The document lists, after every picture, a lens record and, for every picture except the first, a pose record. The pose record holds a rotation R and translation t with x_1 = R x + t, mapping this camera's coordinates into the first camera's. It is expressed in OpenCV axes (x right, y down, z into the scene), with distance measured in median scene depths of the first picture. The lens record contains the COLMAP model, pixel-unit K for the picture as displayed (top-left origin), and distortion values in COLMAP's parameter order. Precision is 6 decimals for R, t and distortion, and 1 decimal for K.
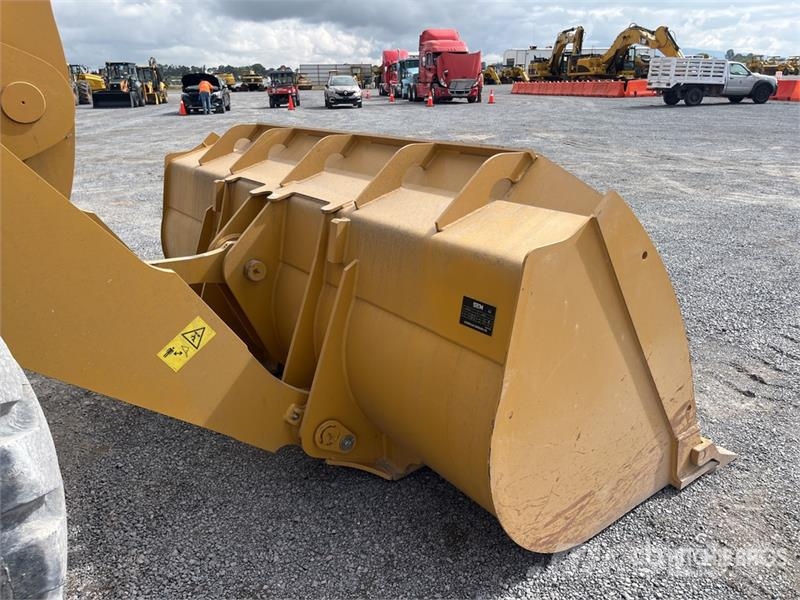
lens RADIAL K [[610.4, 0, 397.2], [0, 610.4, 296.4], [0, 0, 1]] dist [0.087758, -0.127608]
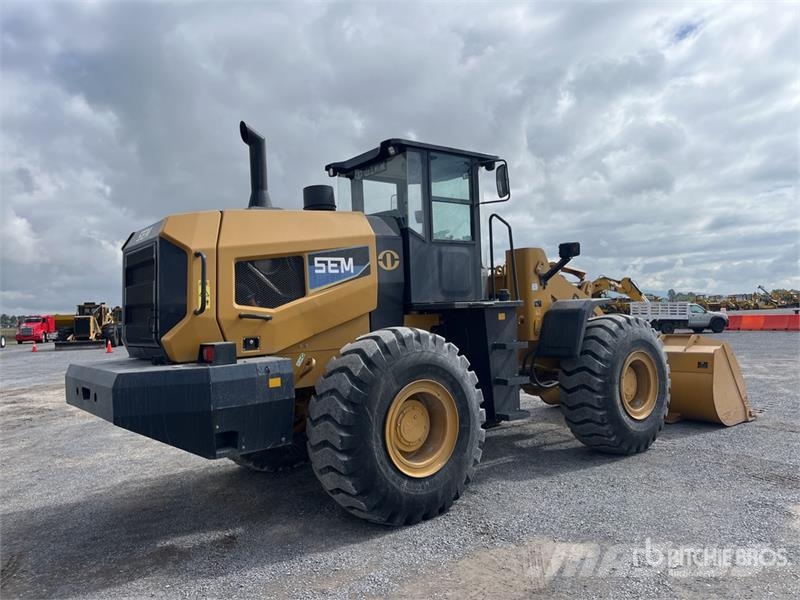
lens RADIAL K [[610.4, 0, 397.2], [0, 610.4, 296.4], [0, 0, 1]] dist [0.087758, -0.127608]
pose [[0.998808, -0.013299, 0.046957, -0.155184], [0.029531, 0.930714, -0.364553, 0.076252], [-0.038855, 0.365506, 0.929998, -0.227094]]
